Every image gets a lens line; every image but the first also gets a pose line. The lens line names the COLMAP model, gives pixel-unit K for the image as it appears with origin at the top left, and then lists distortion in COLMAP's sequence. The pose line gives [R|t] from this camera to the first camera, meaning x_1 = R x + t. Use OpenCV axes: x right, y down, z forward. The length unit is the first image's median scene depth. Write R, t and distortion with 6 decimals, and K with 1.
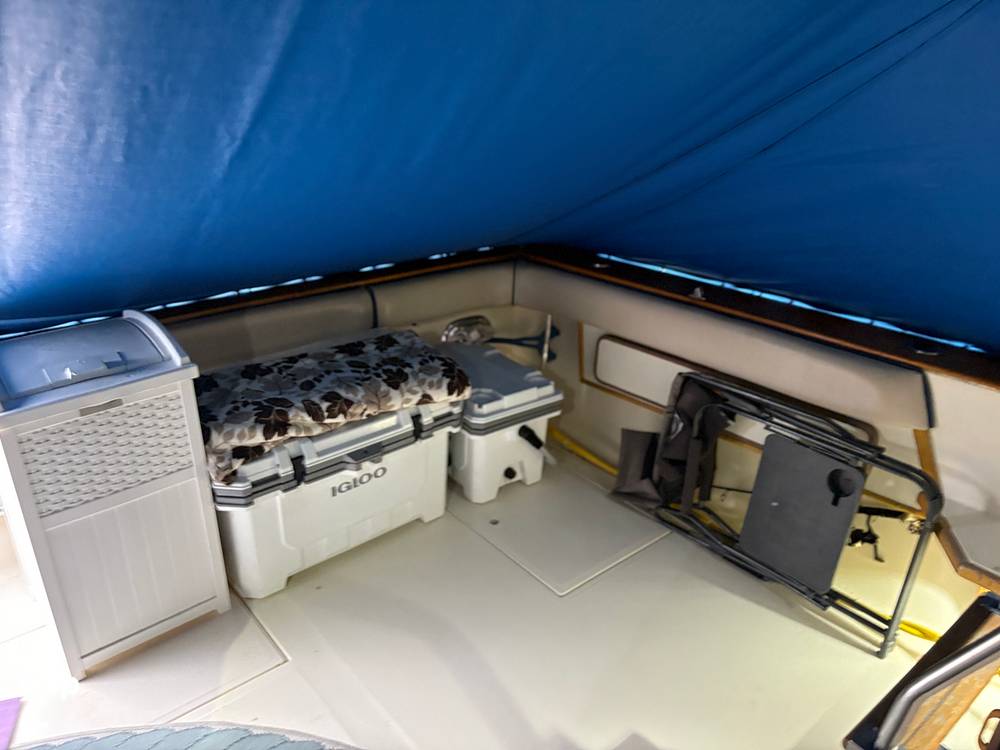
lens RADIAL K [[737.9, 0, 481.2], [0, 737.9, 378.8], [0, 0, 1]] dist [0.072721, -0.133436]
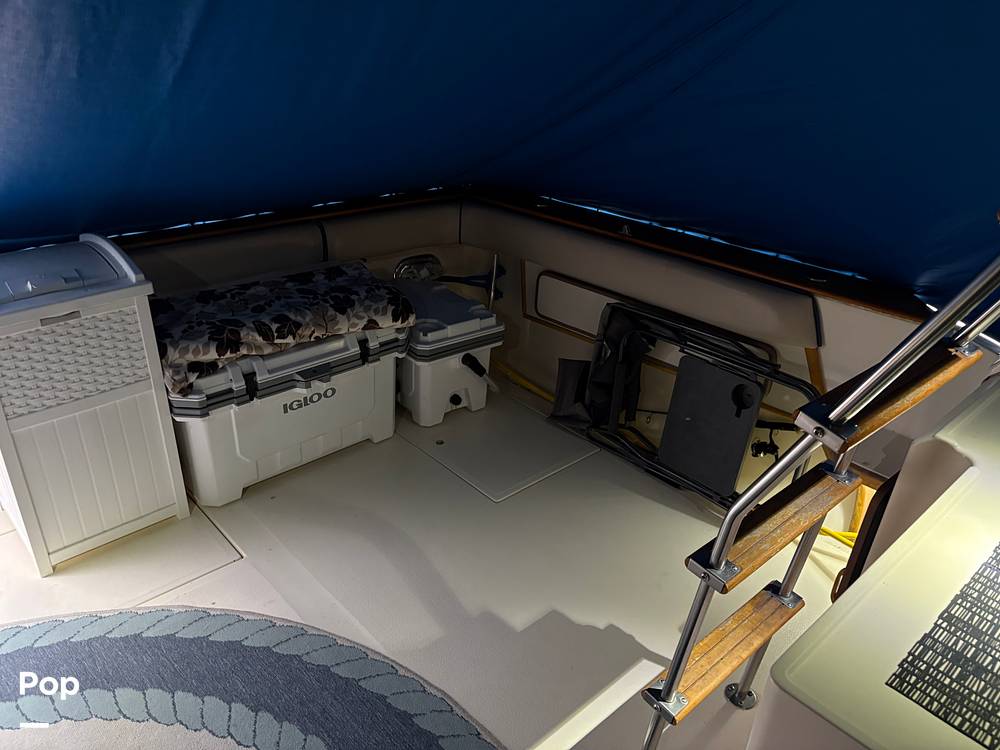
lens RADIAL K [[747.7, 0, 497.3], [0, 747.7, 381.3], [0, 0, 1]] dist [0.050613, -0.054970]
pose [[0.998408, -0.002005, 0.056364, 0.045299], [-0.000842, 0.998726, 0.050449, 0.054197], [-0.056393, -0.050416, 0.997135, -0.101651]]
